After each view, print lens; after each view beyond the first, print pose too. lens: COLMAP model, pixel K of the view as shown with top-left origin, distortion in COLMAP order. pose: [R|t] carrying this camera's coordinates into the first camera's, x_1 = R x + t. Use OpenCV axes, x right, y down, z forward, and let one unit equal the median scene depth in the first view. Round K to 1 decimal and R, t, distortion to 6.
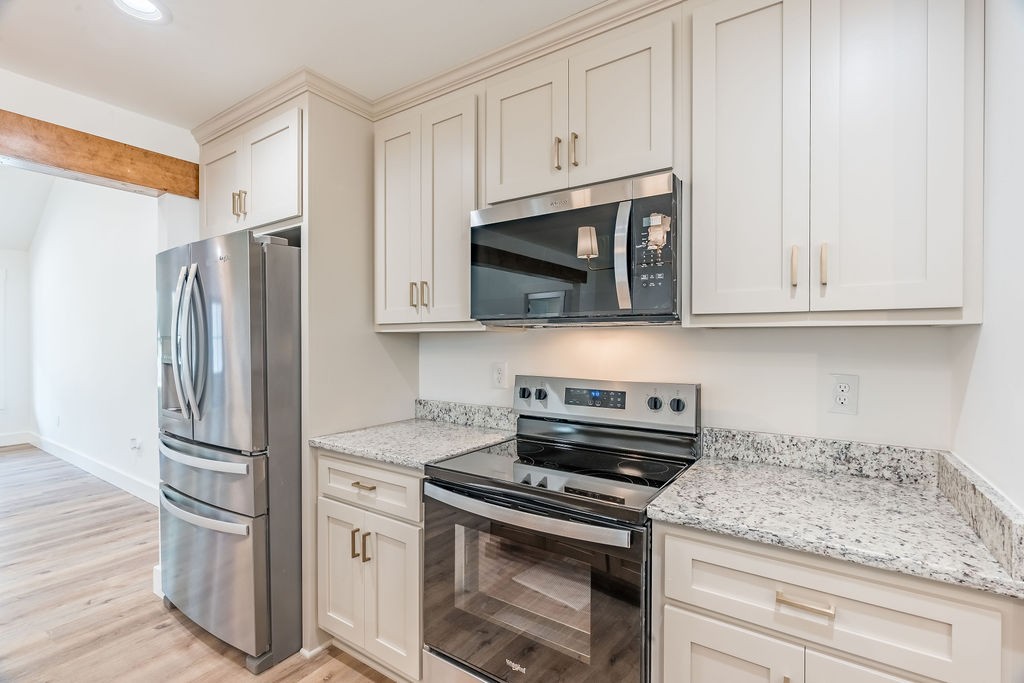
lens RADIAL K [[464.6, 0, 507.3], [0, 464.6, 341.2], [0, 0, 1]] dist [-0.004164, 0.000086]
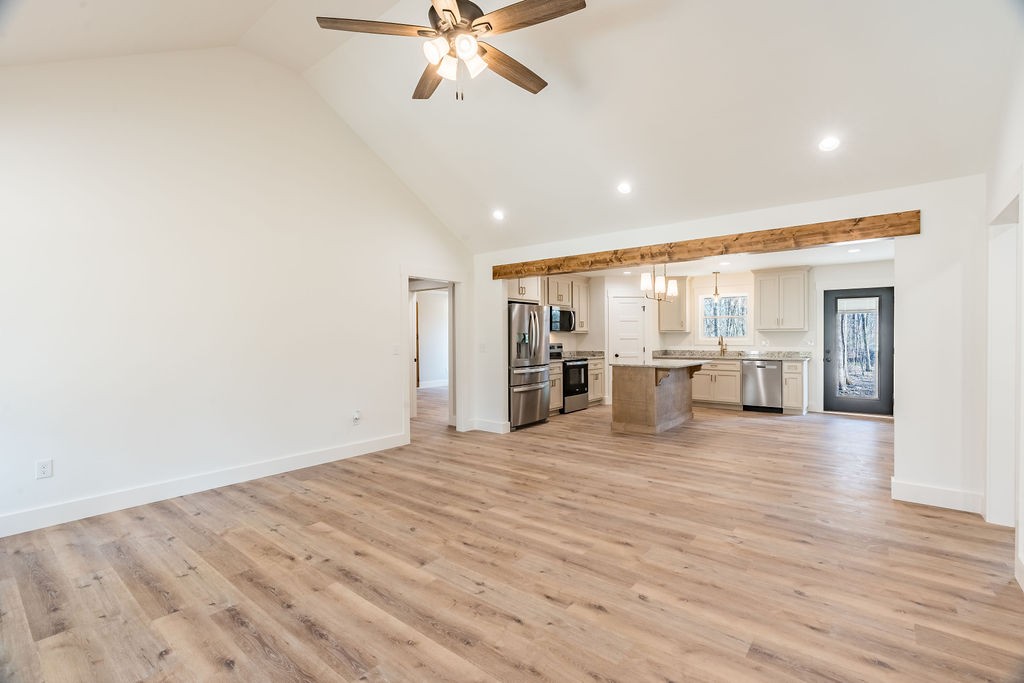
lens RADIAL K [[464.6, 0, 507.4], [0, 464.6, 342.0], [0, 0, 1]] dist [-0.004164, 0.000086]
pose [[0.083199, -0.008375, 0.996498, -4.683017], [0.003250, 0.999962, 0.008133, 0.030501], [-0.996528, 0.002562, 0.083223, 1.087283]]
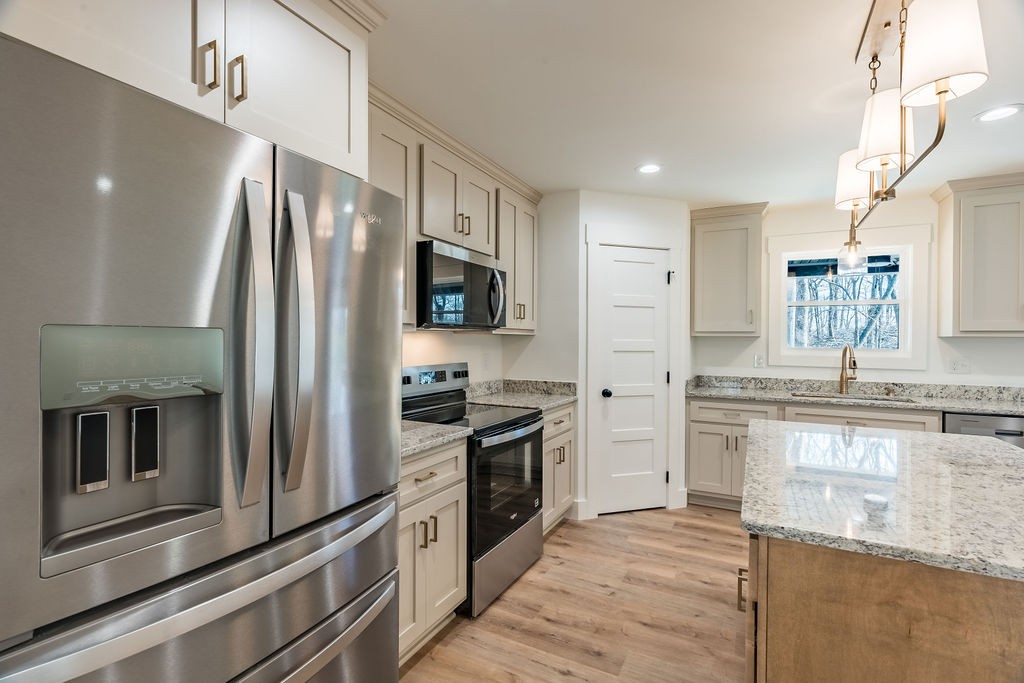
lens RADIAL K [[464.6, 0, 510.0], [0, 464.6, 343.5], [0, 0, 1]] dist [-0.004164, 0.000086]
pose [[-0.116232, -0.007796, 0.993191, -1.419048], [-0.009000, 0.999936, 0.006796, -0.000575], [-0.993181, -0.008148, -0.116295, 0.962468]]
